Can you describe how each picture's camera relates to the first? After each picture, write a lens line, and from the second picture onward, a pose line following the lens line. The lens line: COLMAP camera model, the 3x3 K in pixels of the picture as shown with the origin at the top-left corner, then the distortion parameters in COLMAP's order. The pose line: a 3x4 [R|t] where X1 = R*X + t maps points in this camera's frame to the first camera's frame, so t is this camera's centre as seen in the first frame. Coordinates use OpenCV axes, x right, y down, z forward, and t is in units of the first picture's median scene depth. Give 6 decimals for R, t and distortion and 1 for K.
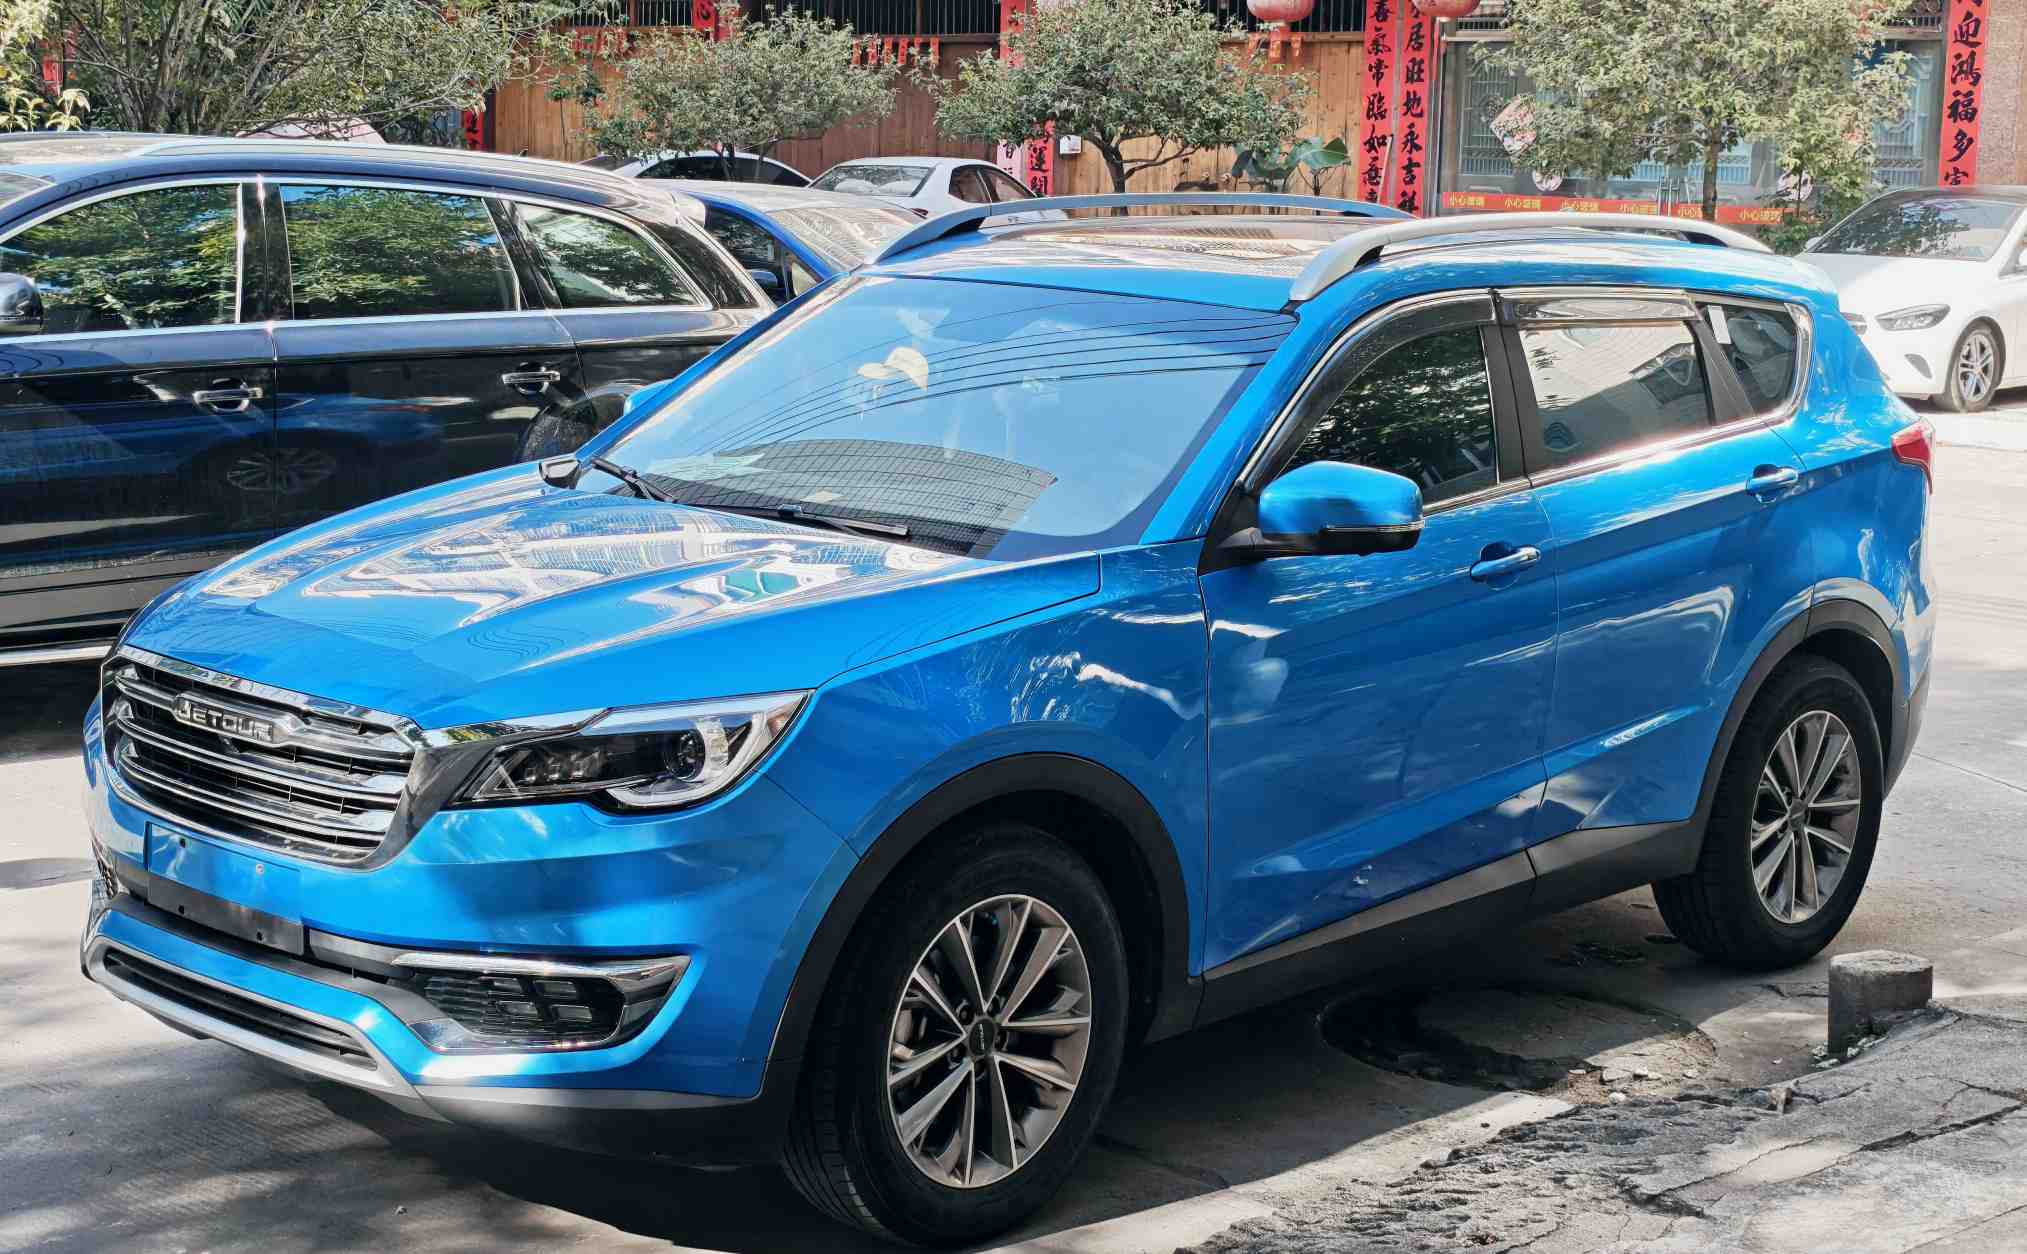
lens RADIAL K [[3153.2, 0, 1012.9], [0, 3153.2, 531.6], [0, 0, 1]] dist [0.251952, -1.232998]
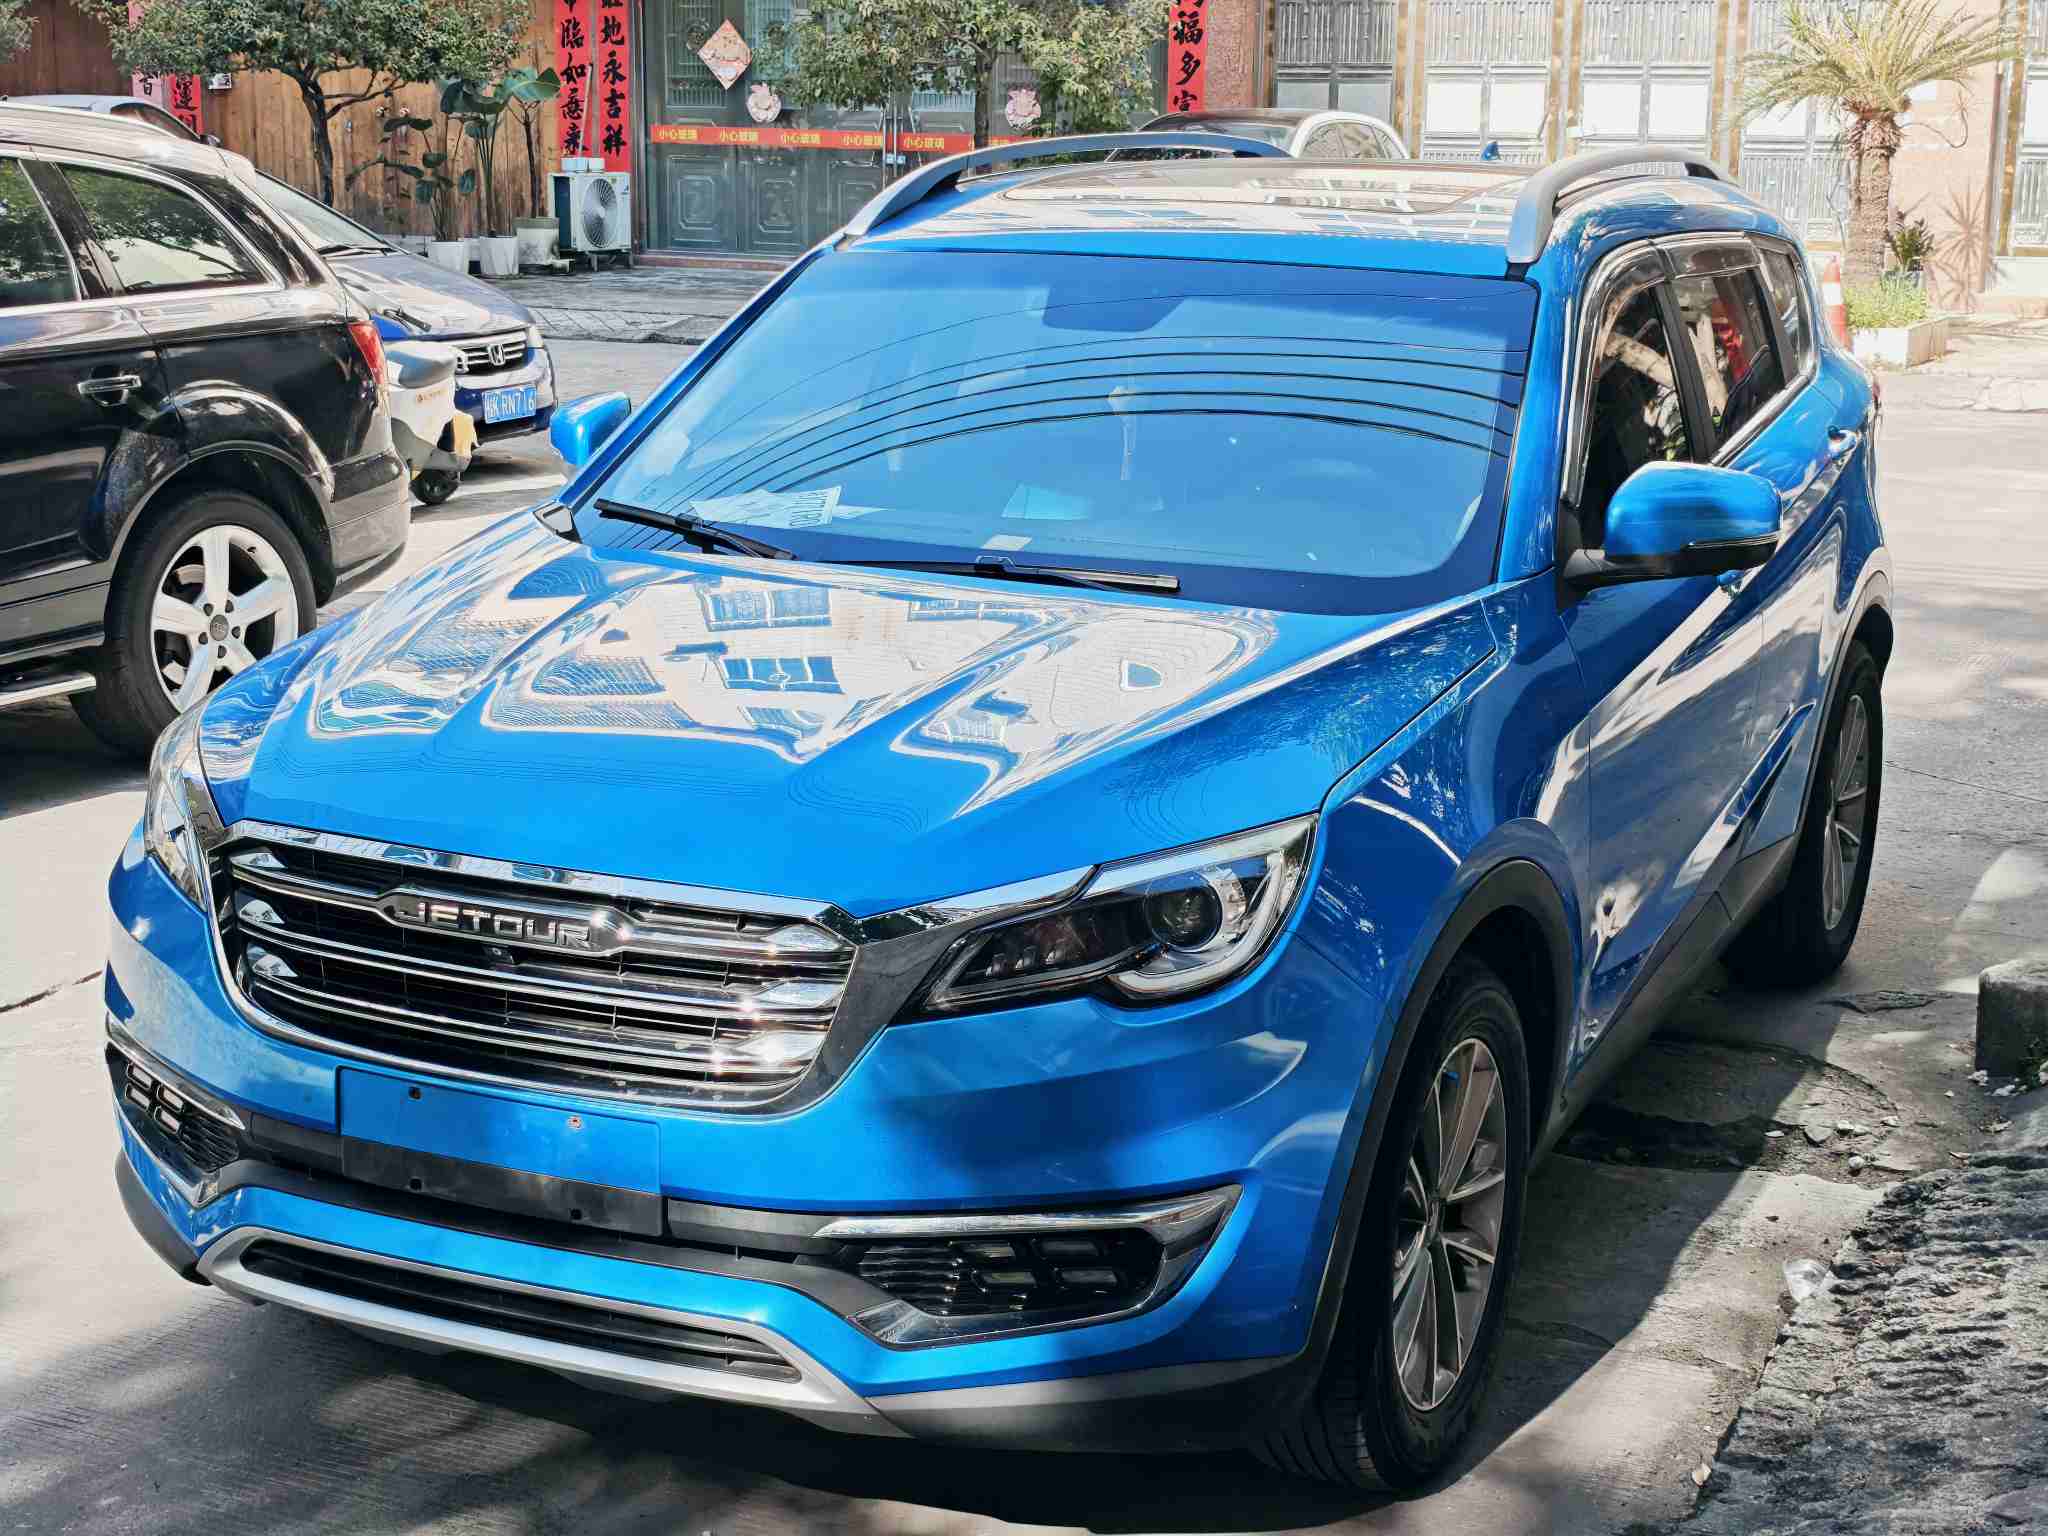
lens RADIAL K [[3164.5, 0, 1022.6], [0, 3164.5, 777.9], [0, 0, 1]] dist [0.156582, -0.518220]
pose [[0.950510, -0.084806, 0.298895, -0.182242], [0.055798, 0.992980, 0.104298, -0.021300], [-0.305642, -0.082459, 0.948569, 0.155089]]
